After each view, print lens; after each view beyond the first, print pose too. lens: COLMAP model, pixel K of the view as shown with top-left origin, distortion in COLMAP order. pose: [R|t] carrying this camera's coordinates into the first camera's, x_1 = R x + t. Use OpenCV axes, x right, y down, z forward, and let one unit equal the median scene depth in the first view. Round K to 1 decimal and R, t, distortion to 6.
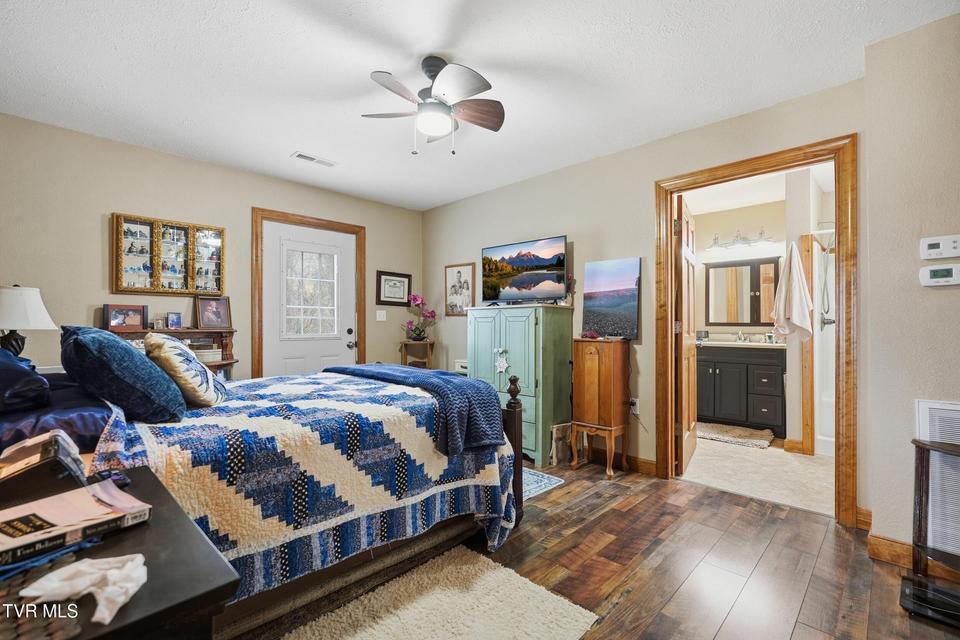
lens RADIAL K [[423.6, 0, 475.8], [0, 423.6, 325.9], [0, 0, 1]] dist [-0.014452, 0.005172]
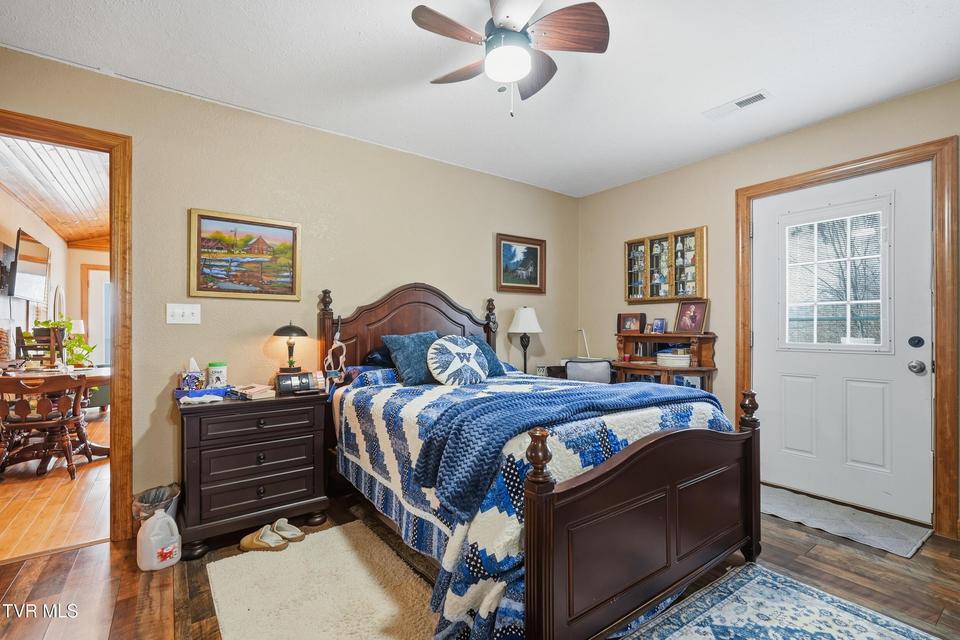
lens RADIAL K [[423.6, 0, 478.9], [0, 423.6, 328.5], [0, 0, 1]] dist [-0.014452, 0.005172]
pose [[-0.140647, 0.001437, -0.990059, 0.413044], [-0.001822, 0.999997, 0.001710, -0.005606], [0.990058, 0.002044, -0.140644, 0.662383]]
